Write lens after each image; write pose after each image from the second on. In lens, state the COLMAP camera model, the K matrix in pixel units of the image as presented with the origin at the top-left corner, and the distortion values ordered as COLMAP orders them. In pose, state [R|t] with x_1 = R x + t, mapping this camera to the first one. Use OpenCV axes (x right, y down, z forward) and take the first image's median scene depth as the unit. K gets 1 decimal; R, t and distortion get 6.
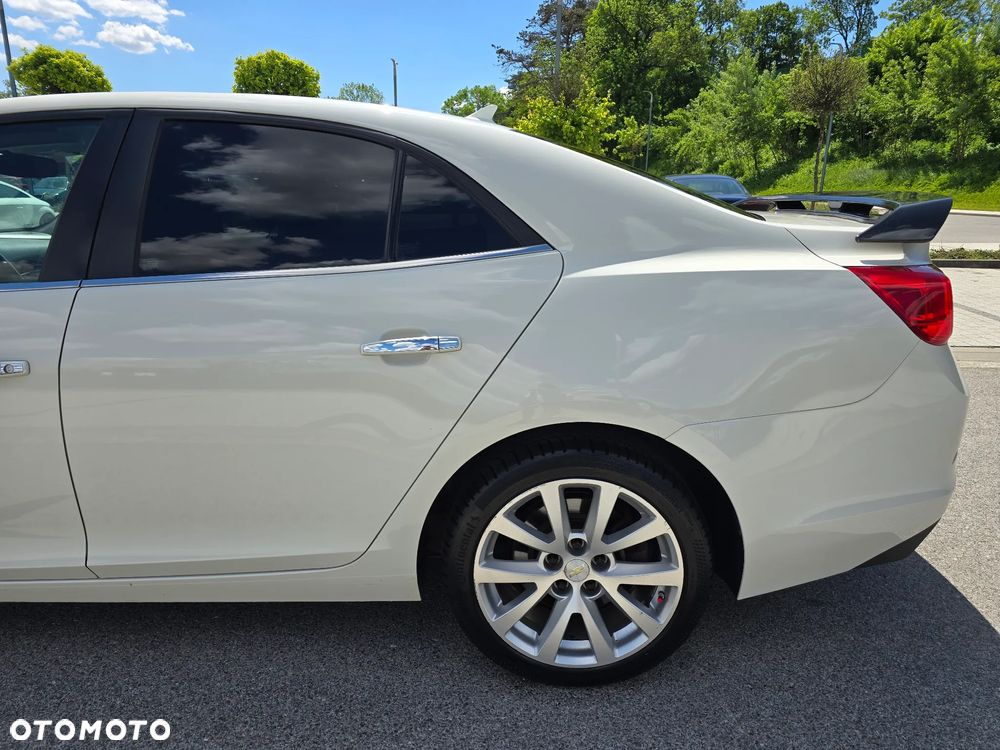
lens RADIAL K [[672.6, 0, 504.1], [0, 672.6, 377.3], [0, 0, 1]] dist [0.049287, -0.040076]
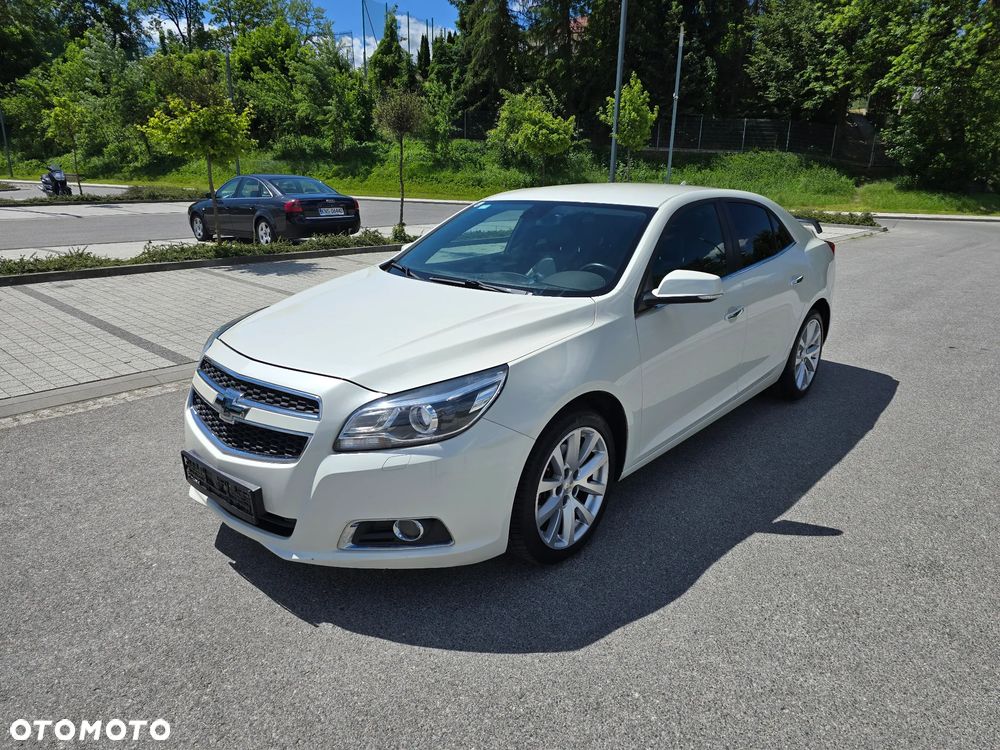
lens RADIAL K [[673.2, 0, 503.9], [0, 673.2, 376.5], [0, 0, 1]] dist [0.049728, -0.035294]
pose [[0.637291, -0.217676, 0.739241, -2.819767], [0.200698, 0.973055, 0.113505, -0.204805], [-0.744030, 0.076028, 0.663807, 0.039322]]
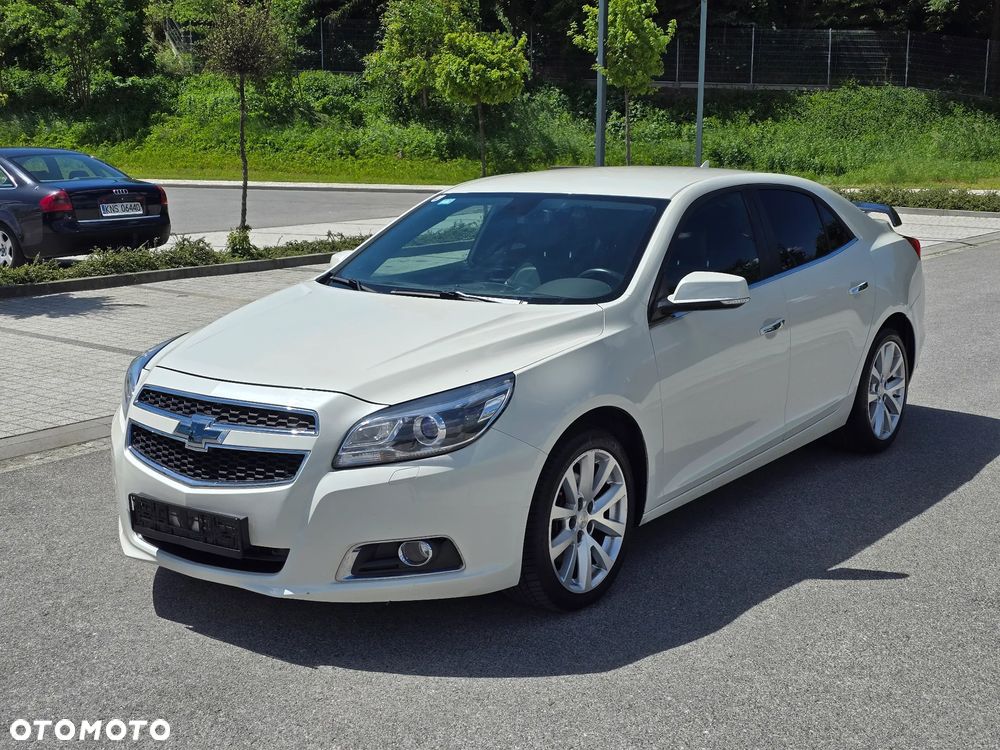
lens RADIAL K [[1347.1, 0, 503.8], [0, 1347.1, 377.5], [0, 0, 1]] dist [0.076449, 0.000000]
pose [[0.569105, -0.155683, 0.807392, -3.889934], [0.230321, 0.972788, 0.025229, -0.126309], [-0.789349, 0.171601, 0.589476, -0.551975]]
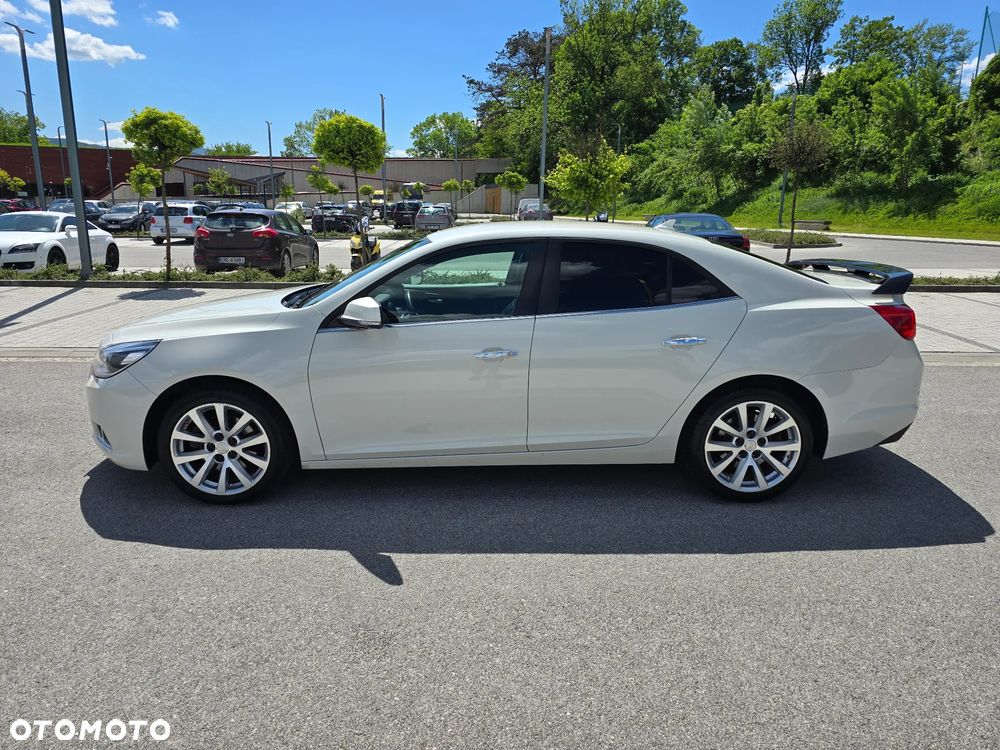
lens RADIAL K [[673.2, 0, 499.9], [0, 673.2, 371.0], [0, 0, 1]] dist [0.049728, -0.035294]
pose [[0.998969, -0.007809, 0.044712, -0.785664], [0.009484, 0.999256, -0.037381, 0.119673], [-0.044387, 0.037766, 0.998300, -1.135959]]
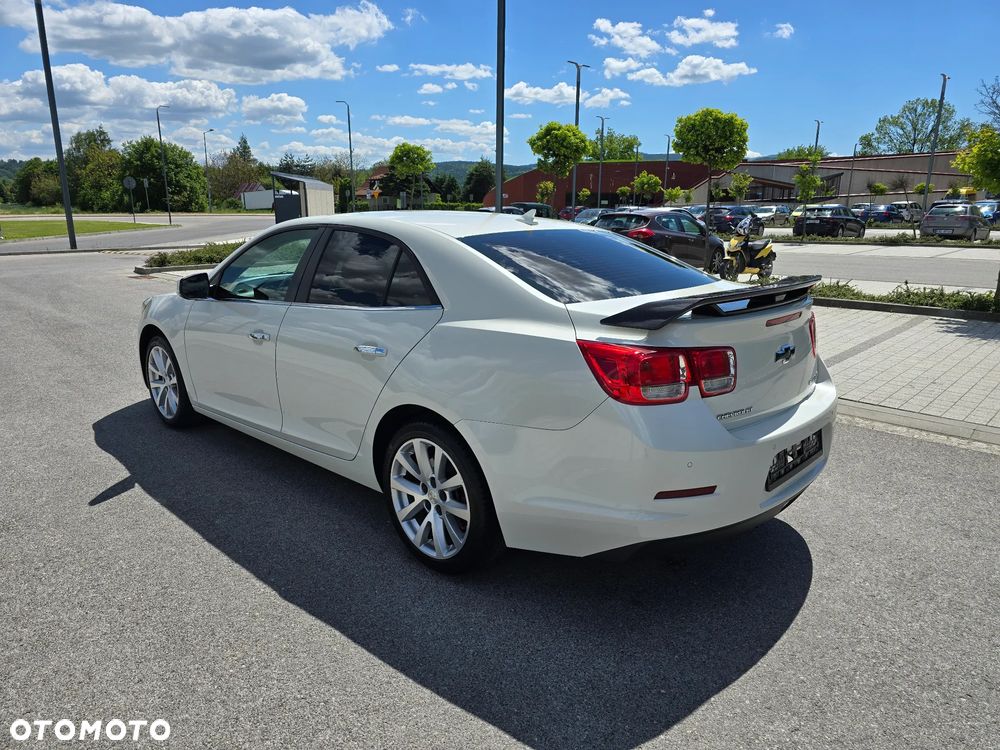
lens RADIAL K [[673.2, 0, 504.4], [0, 673.2, 369.6], [0, 0, 1]] dist [0.049728, -0.035294]
pose [[0.739516, 0.154463, -0.655177, 1.289549], [-0.183721, 0.982678, 0.024303, -0.099756], [0.647582, 0.102397, 0.755084, -0.191460]]
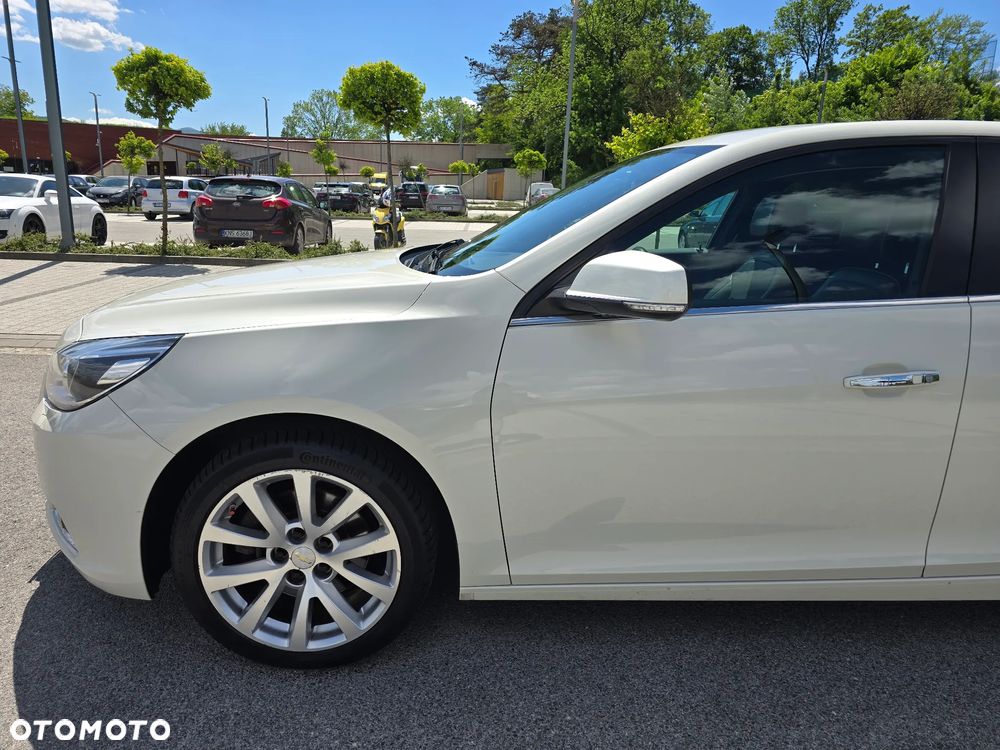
lens RADIAL K [[673.2, 0, 494.9], [0, 673.2, 369.7], [0, 0, 1]] dist [0.049728, -0.035294]
pose [[0.998571, 0.010536, 0.052385, -1.323778], [-0.009267, 0.999659, -0.024409, 0.007274], [-0.052624, 0.023889, 0.998329, -0.028754]]
